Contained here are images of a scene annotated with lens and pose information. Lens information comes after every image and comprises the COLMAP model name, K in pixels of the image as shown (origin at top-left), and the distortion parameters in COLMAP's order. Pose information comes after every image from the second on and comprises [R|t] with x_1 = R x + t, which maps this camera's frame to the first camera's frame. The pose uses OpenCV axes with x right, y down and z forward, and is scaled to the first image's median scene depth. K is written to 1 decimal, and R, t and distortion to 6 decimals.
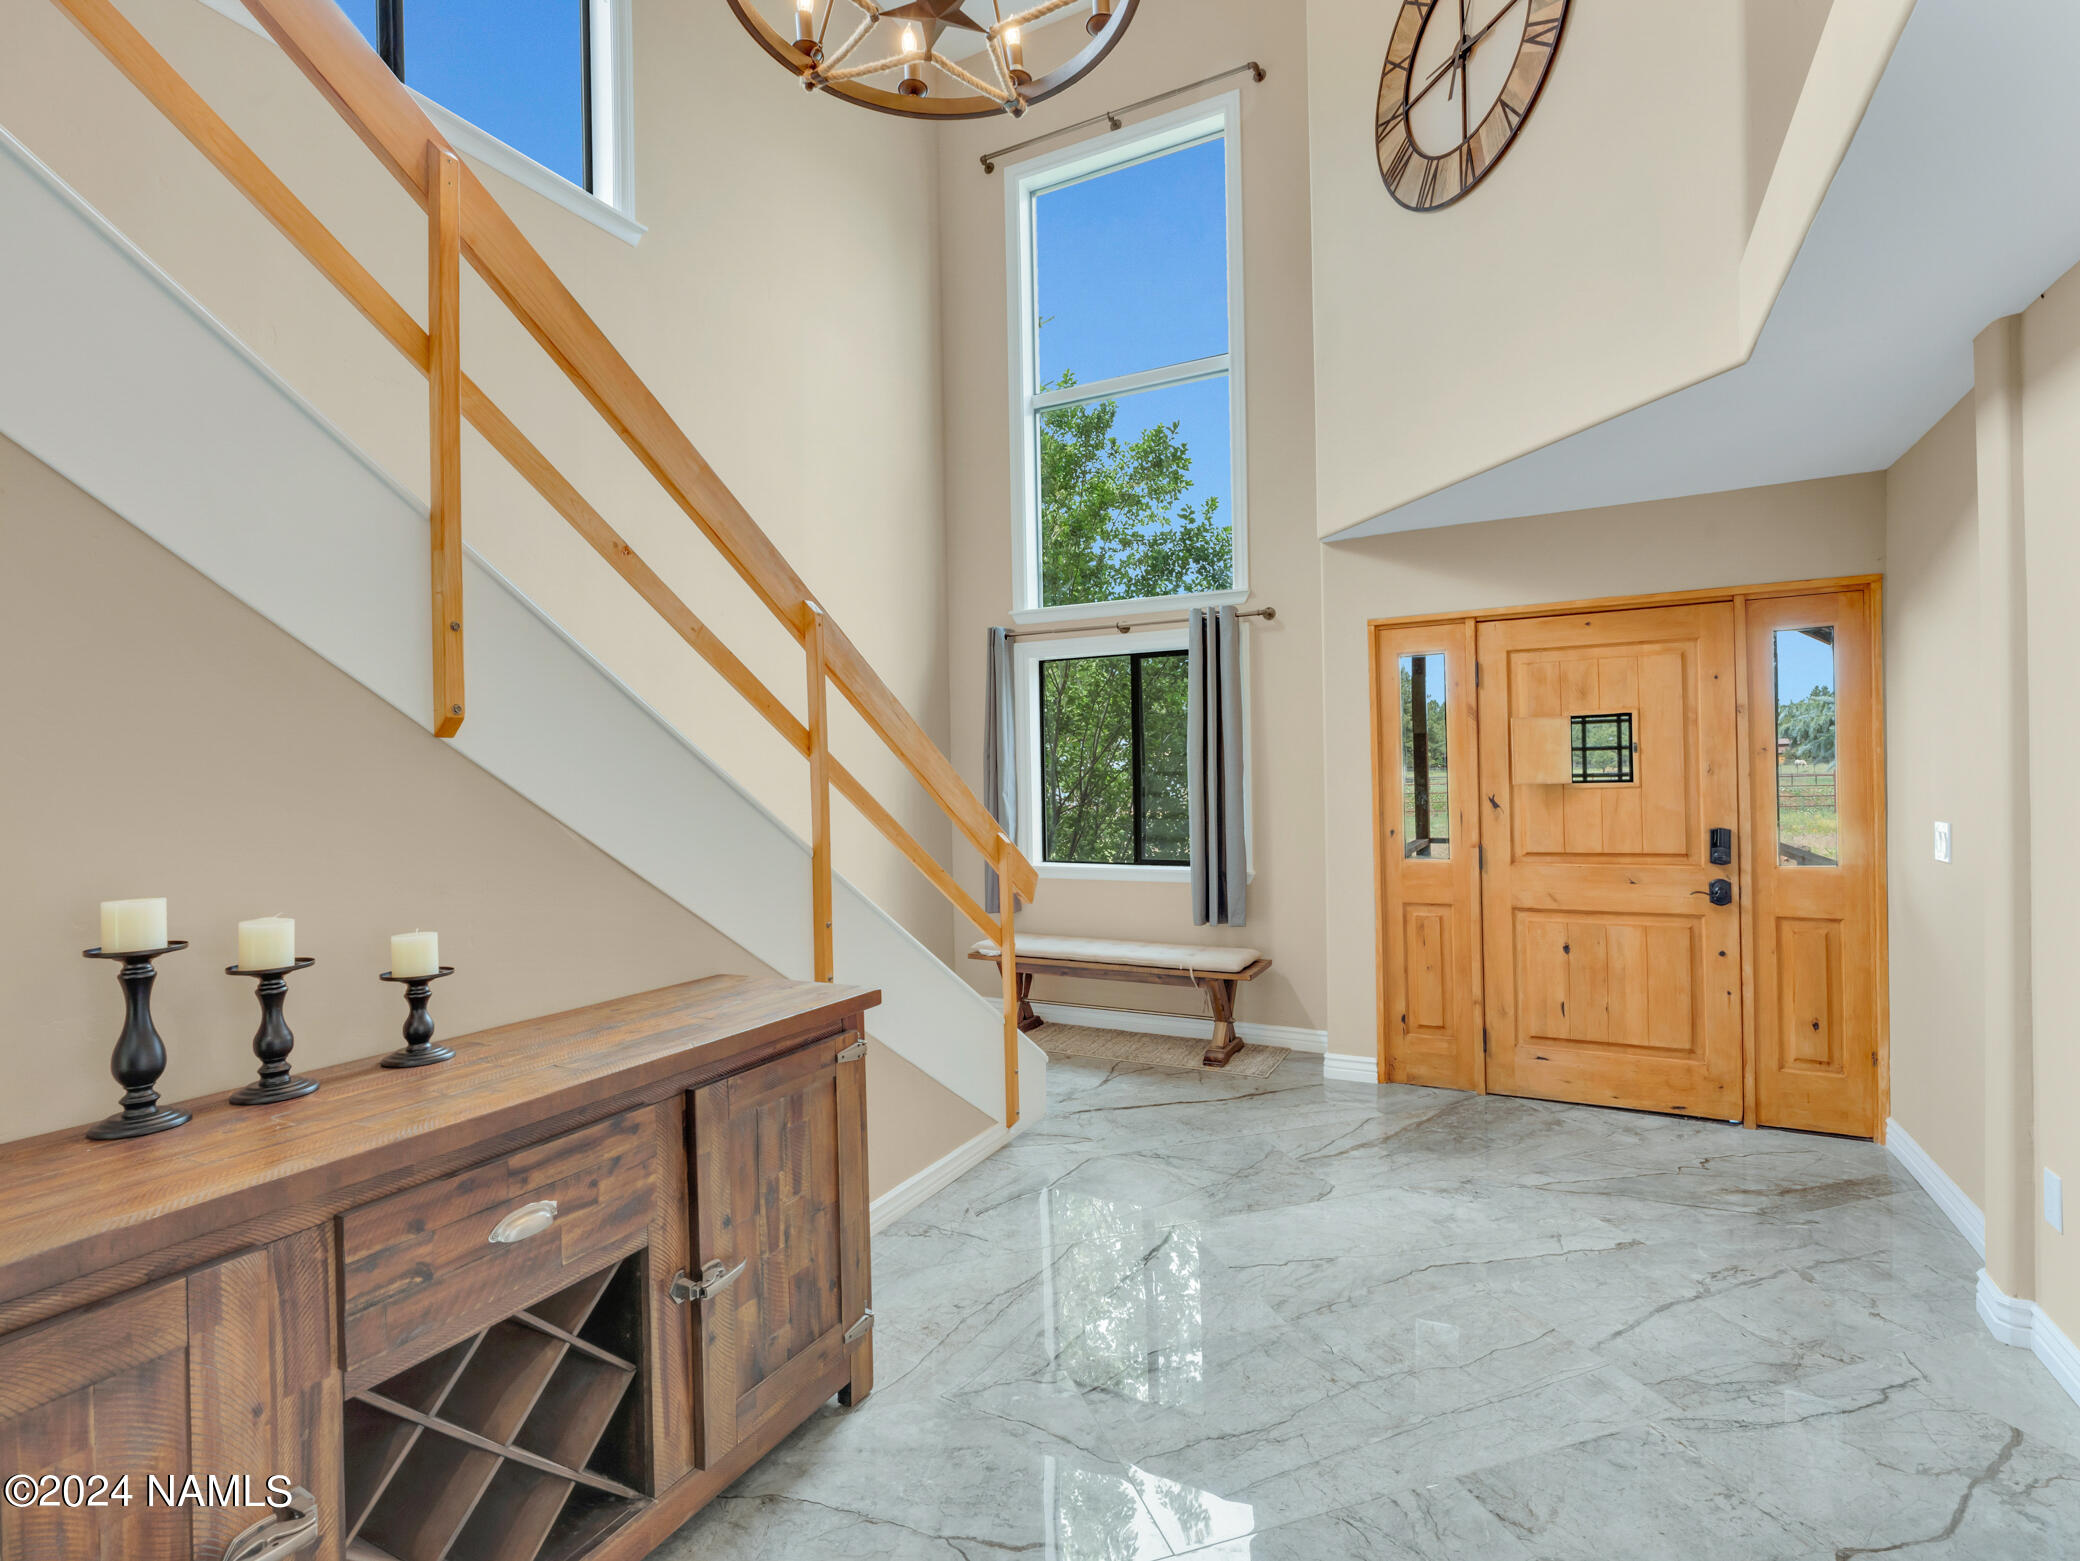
lens RADIAL K [[991.9, 0, 1040.7], [0, 991.9, 785.7], [0, 0, 1]] dist [-0.004280, -0.000064]
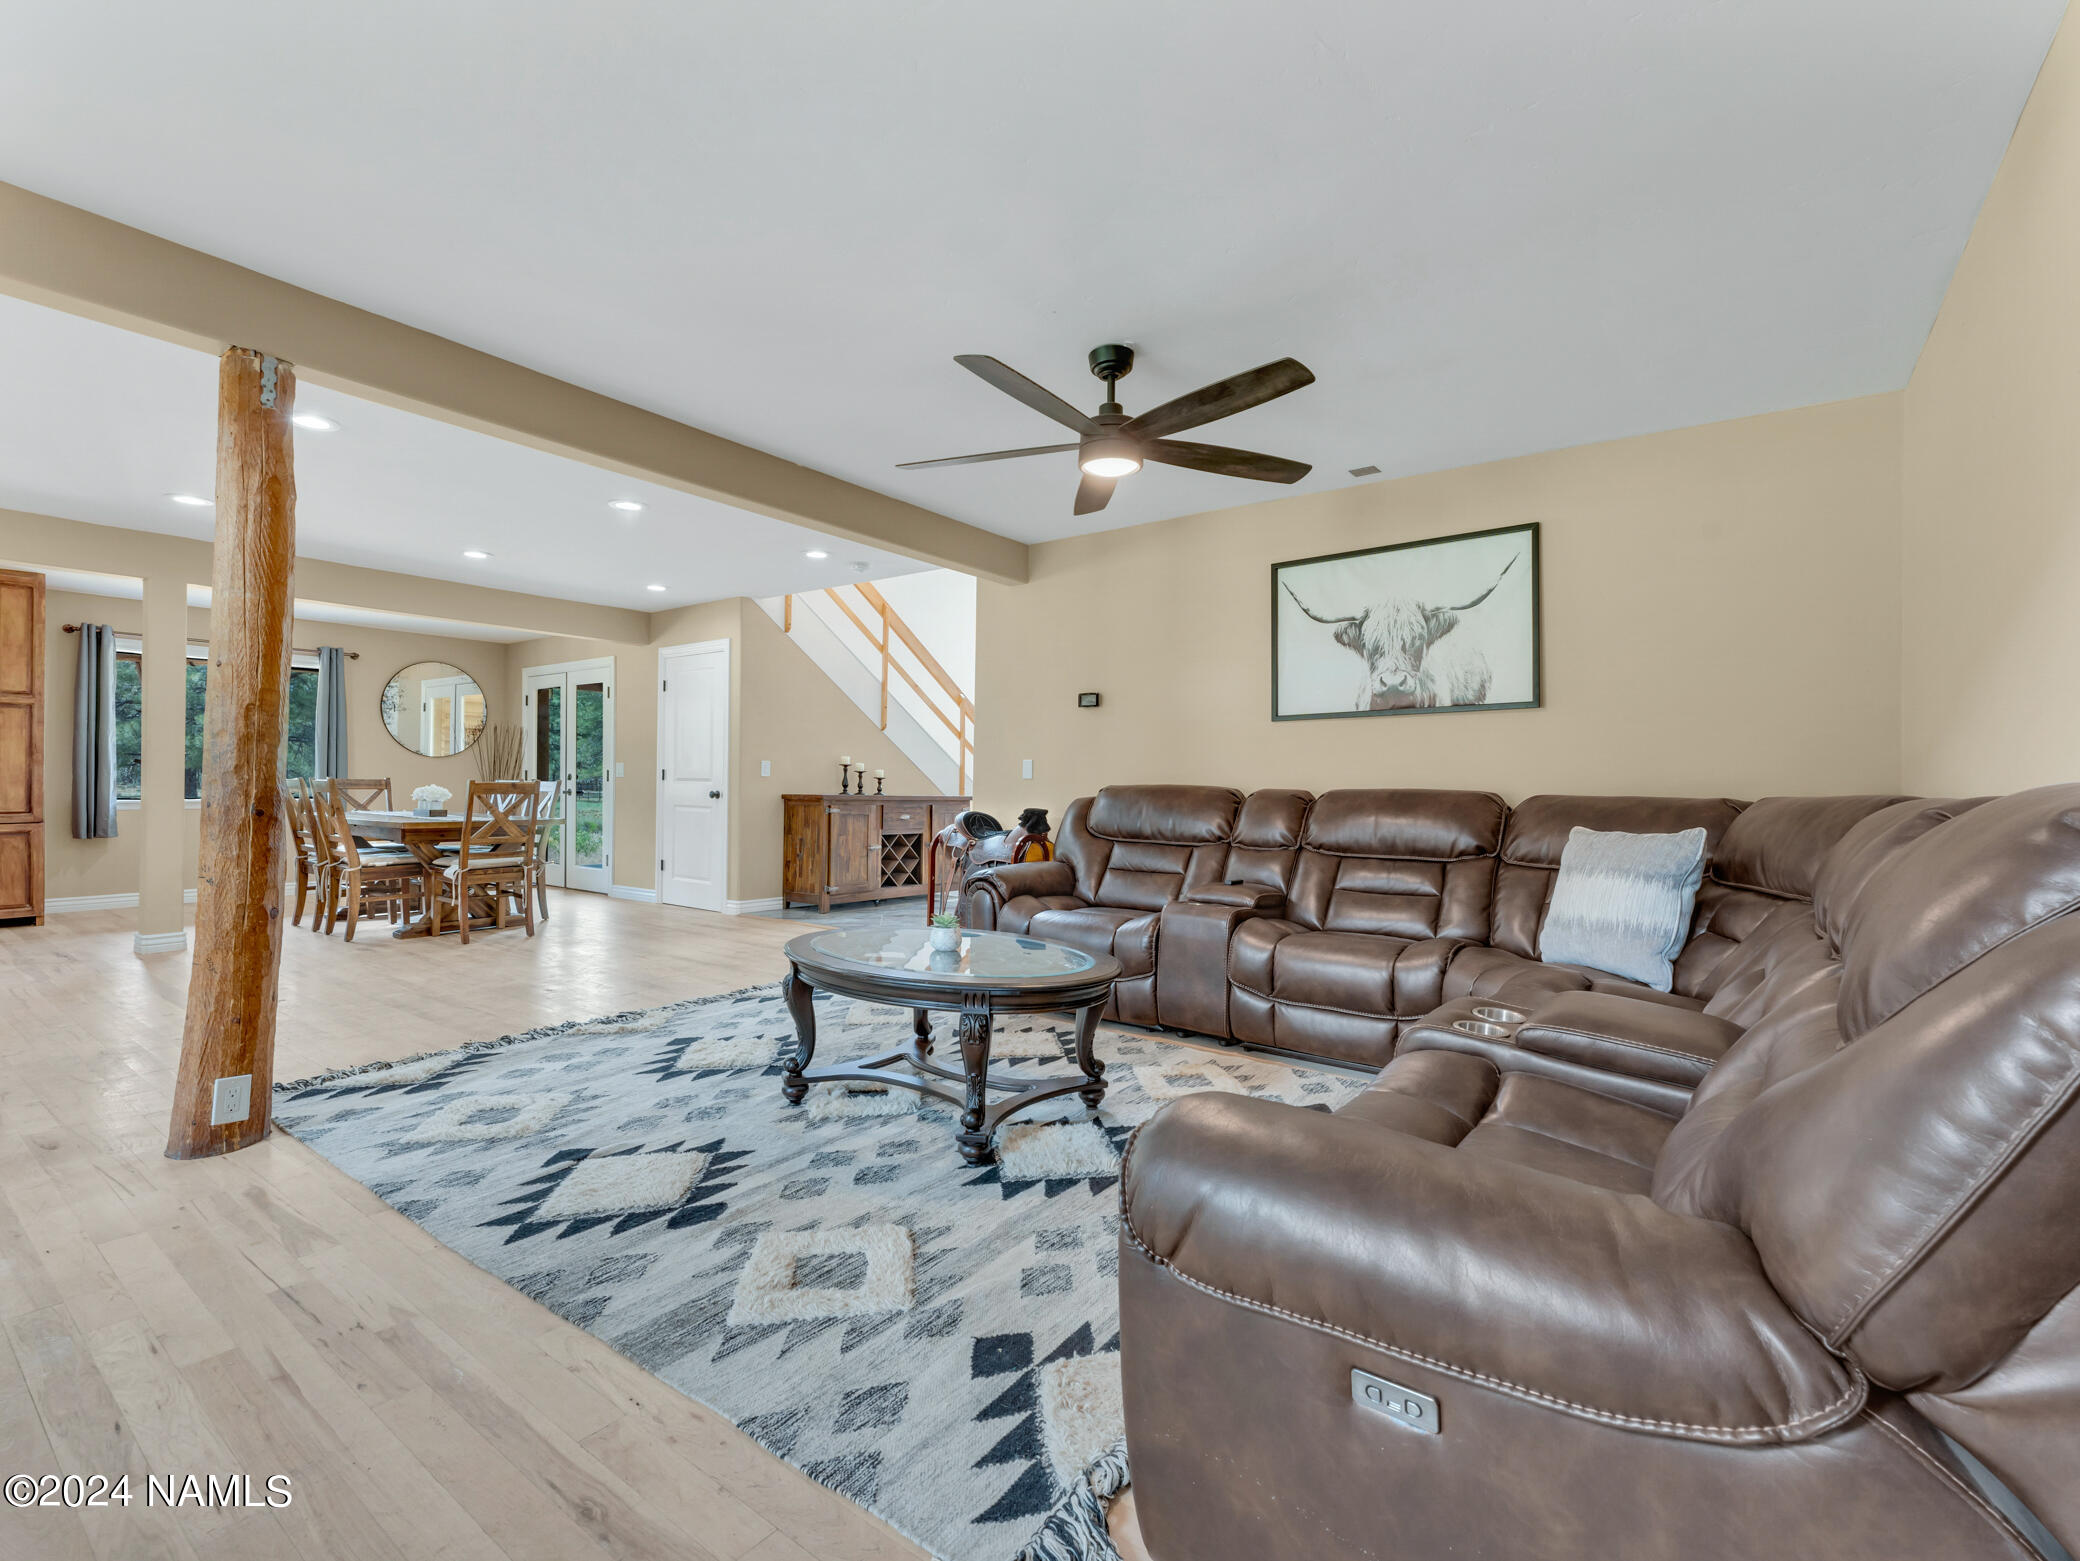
lens RADIAL K [[931.6, 0, 1046.2], [0, 931.6, 786.1], [0, 0, 1]] dist [-0.002387, 0.000010]
pose [[0.987836, 0.033048, -0.151950, 0.835517], [-0.034231, 0.999401, -0.005179, 0.206913], [0.151687, 0.010317, 0.988375, -3.217790]]
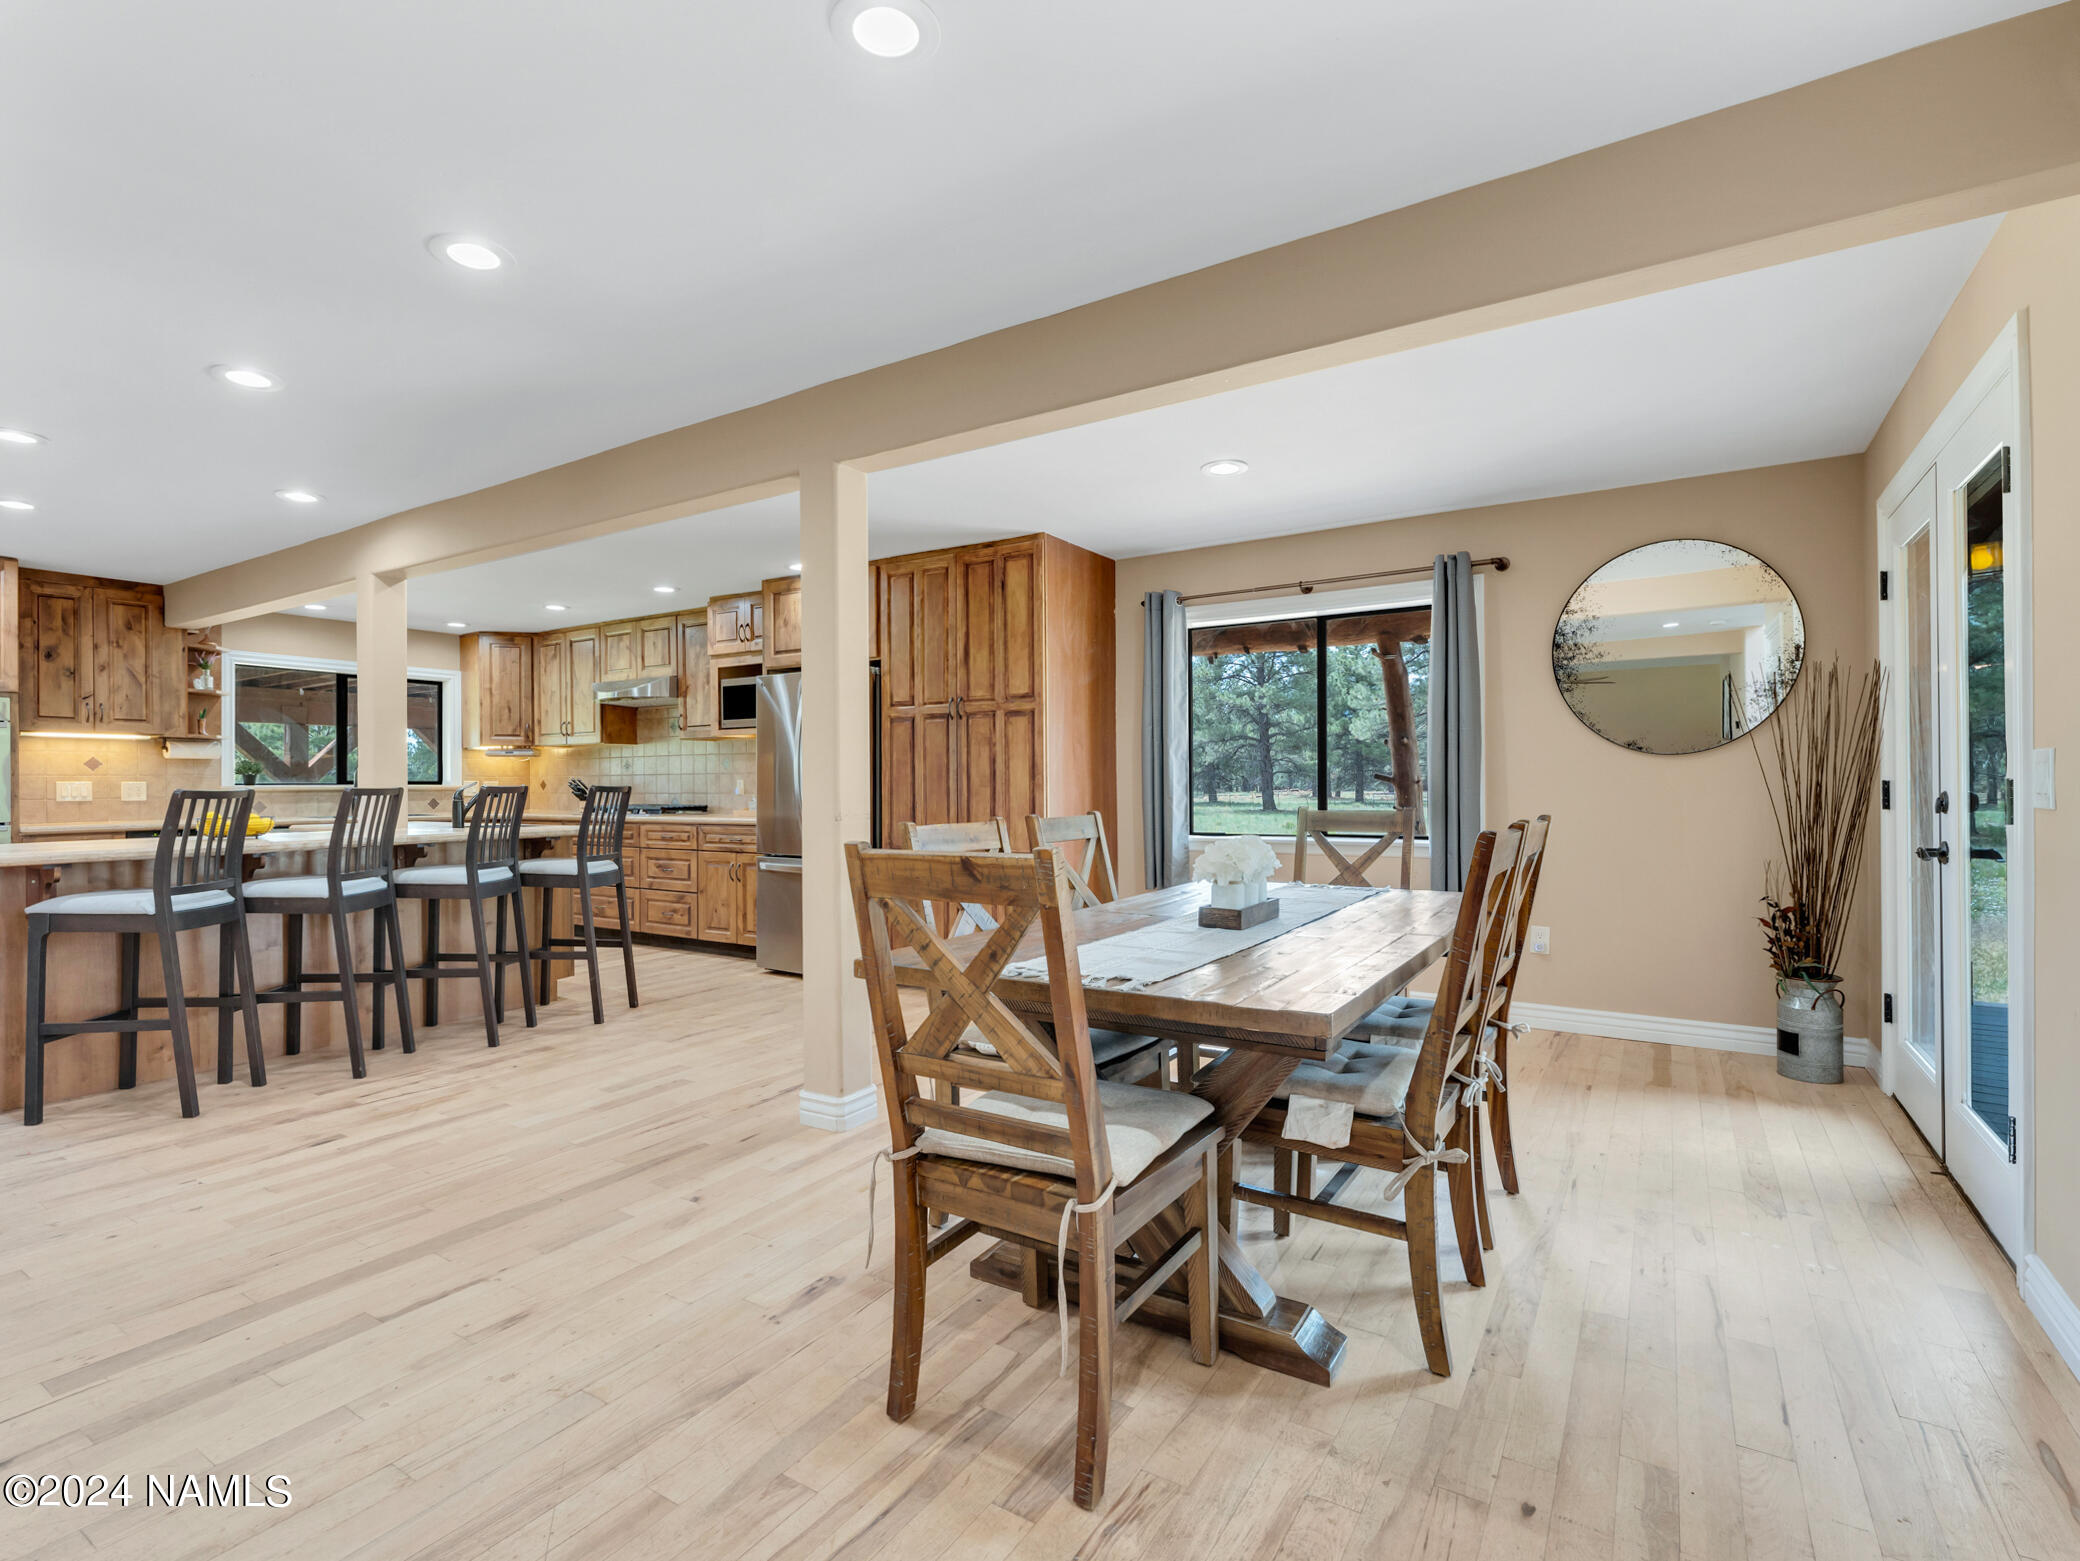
lens RADIAL K [[991.9, 0, 1040.7], [0, 991.9, 785.7], [0, 0, 1]] dist [-0.004280, -0.000064]
pose [[-0.086410, 0.024557, -0.995957, -0.595920], [-0.002870, 0.999686, 0.024898, 0.159080], [0.996256, 0.005010, -0.086312, -0.283597]]
